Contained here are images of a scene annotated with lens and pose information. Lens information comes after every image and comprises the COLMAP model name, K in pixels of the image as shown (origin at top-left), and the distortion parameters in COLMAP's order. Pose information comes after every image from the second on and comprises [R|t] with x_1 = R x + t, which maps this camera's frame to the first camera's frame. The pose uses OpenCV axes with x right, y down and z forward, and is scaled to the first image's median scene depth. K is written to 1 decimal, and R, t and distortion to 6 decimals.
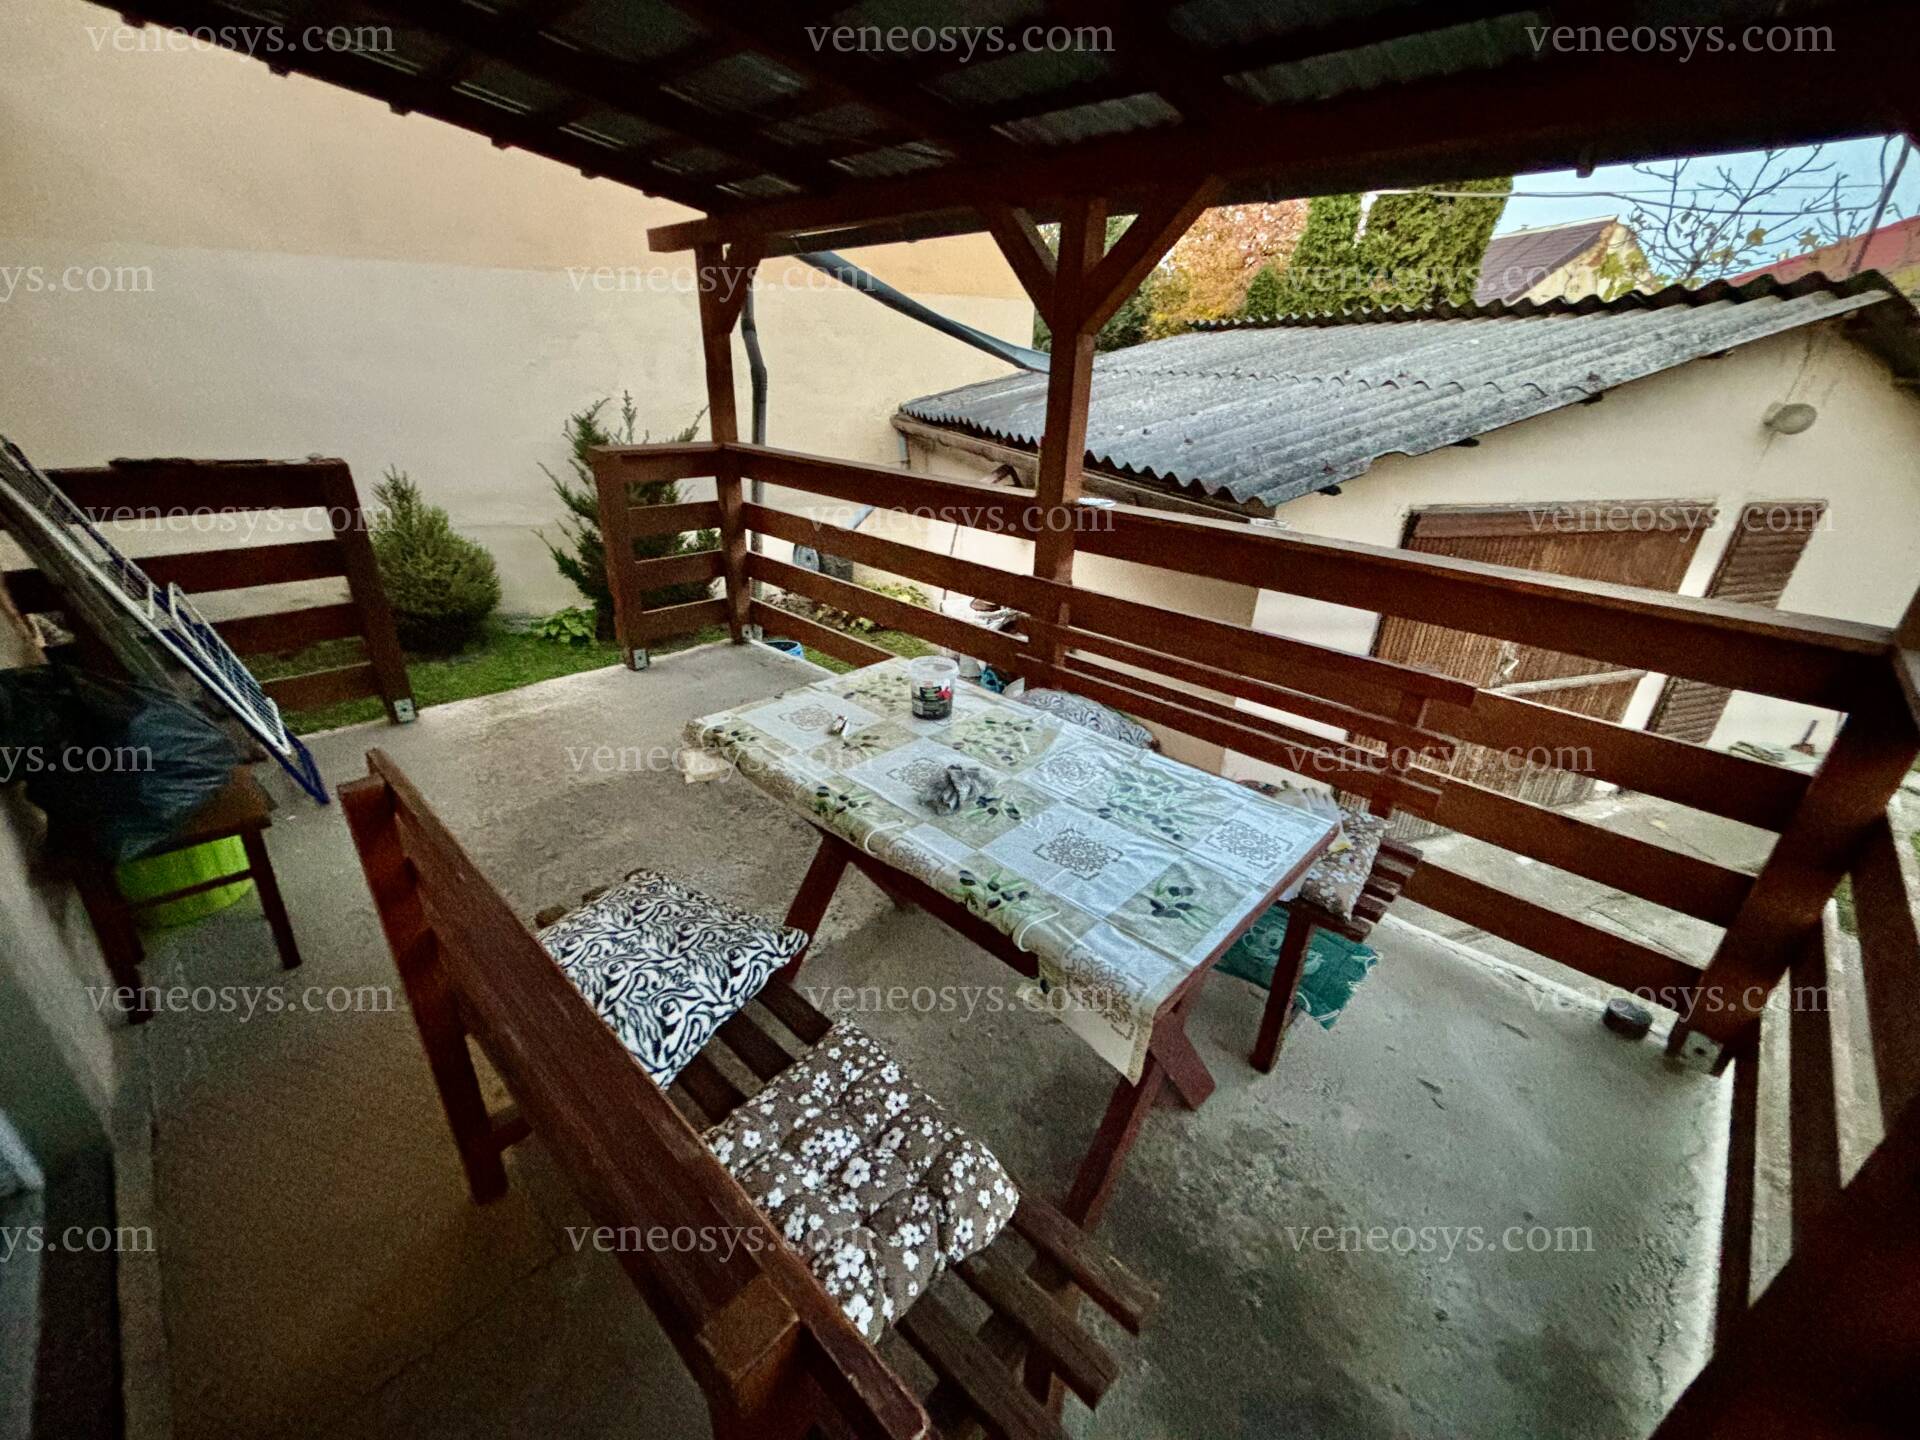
lens RADIAL K [[774.8, 0, 960.0], [0, 774.8, 720.0], [0, 0, 1]] dist [-0.000066, -0.000137]
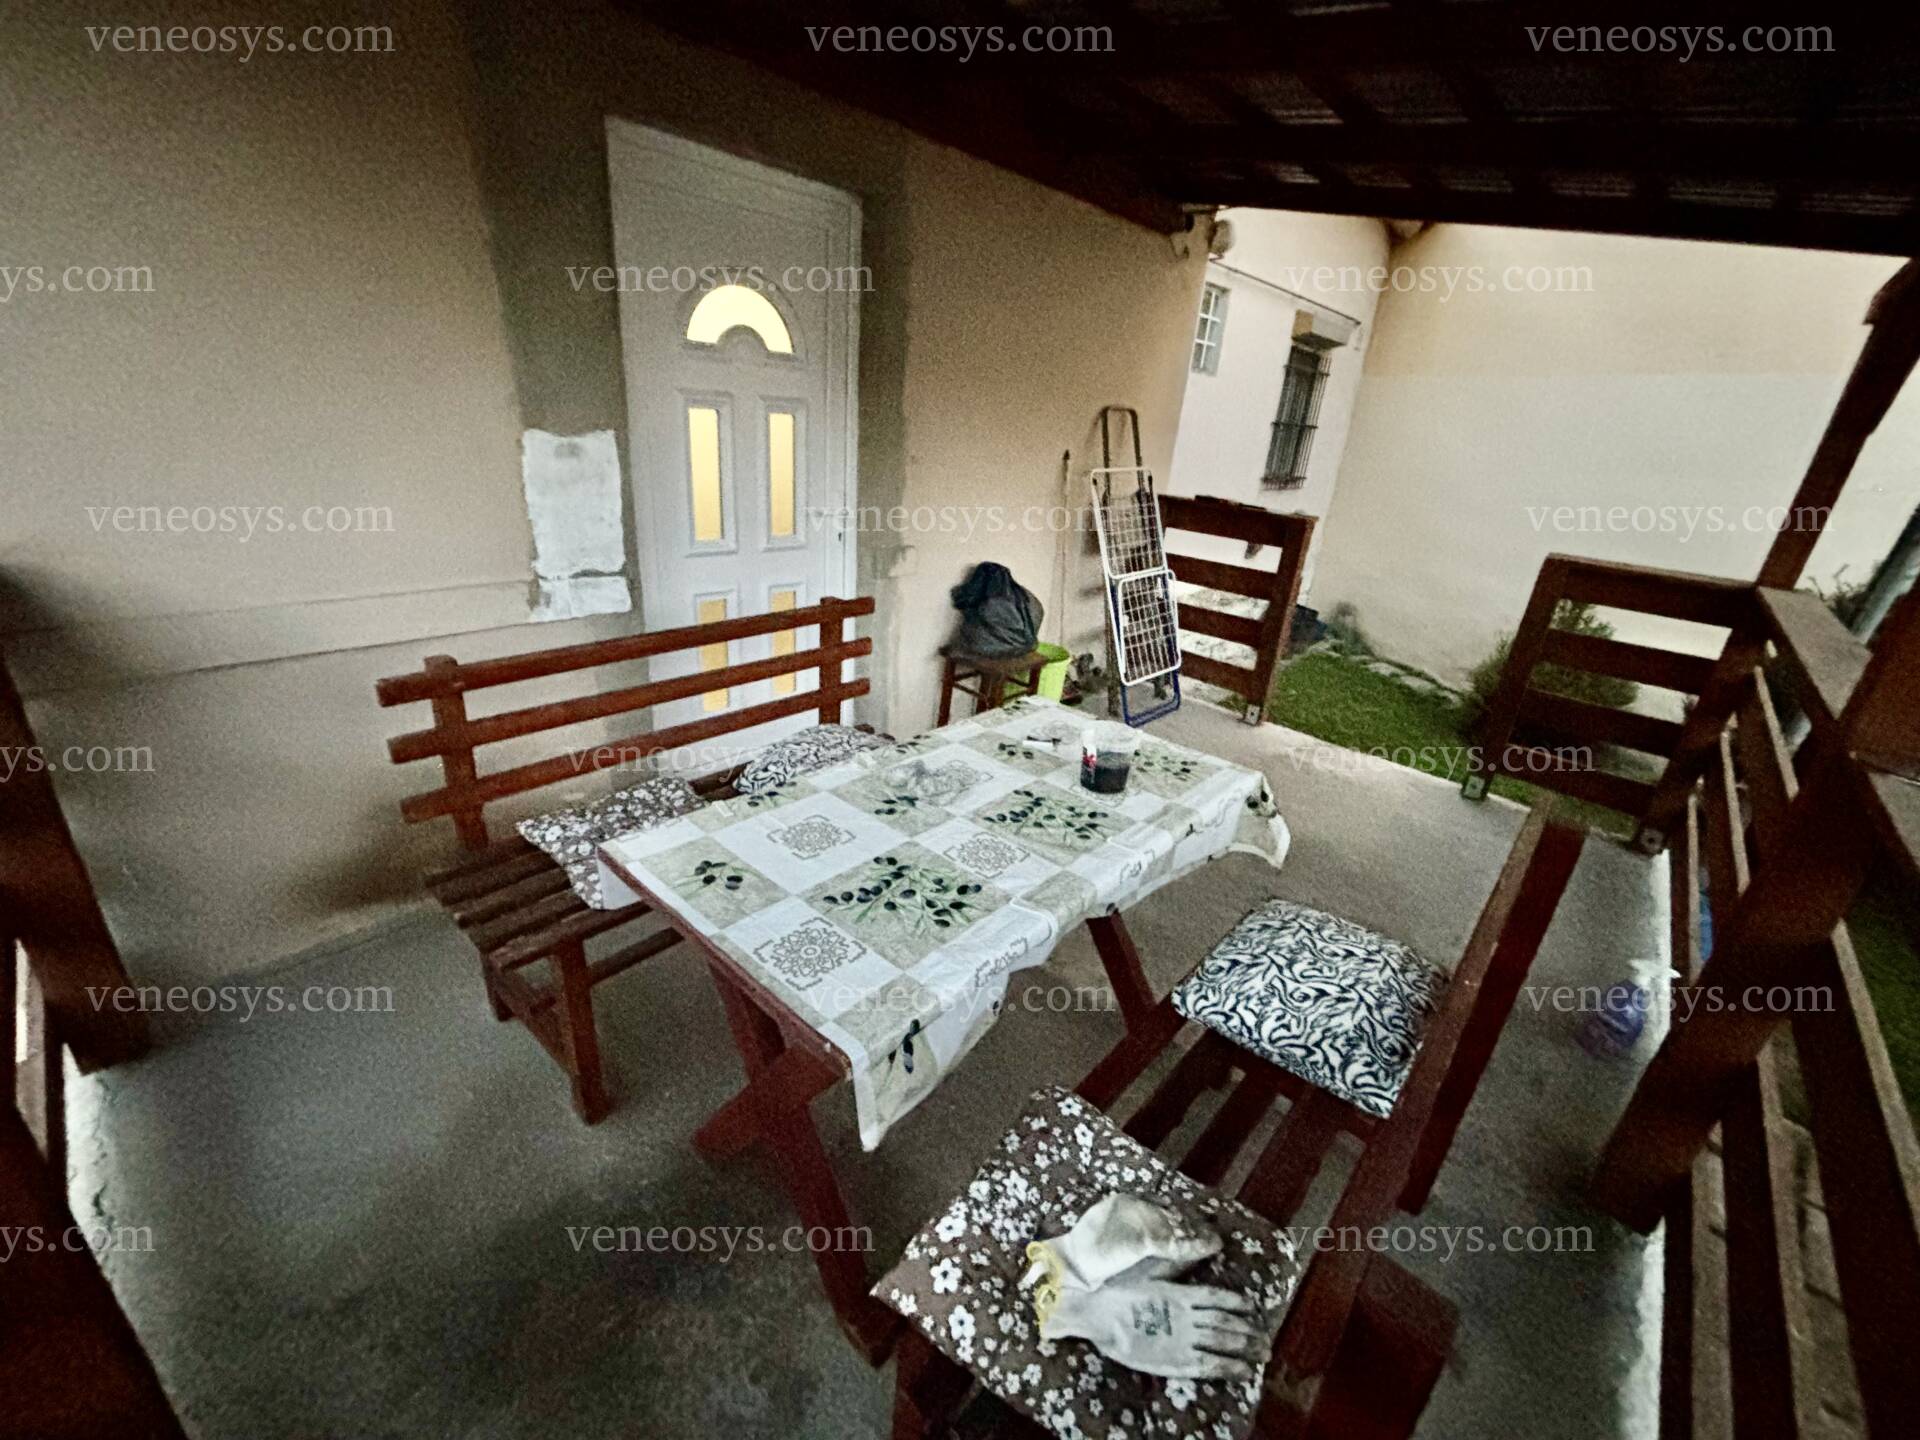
lens RADIAL K [[774.8, 0, 960.0], [0, 774.8, 720.0], [0, 0, 1]] dist [-0.000066, -0.000137]
pose [[0.036300, 0.348688, -0.936536, 0.554438], [-0.484015, 0.826034, 0.288786, -0.179965], [0.874306, 0.442814, 0.198756, 0.468471]]
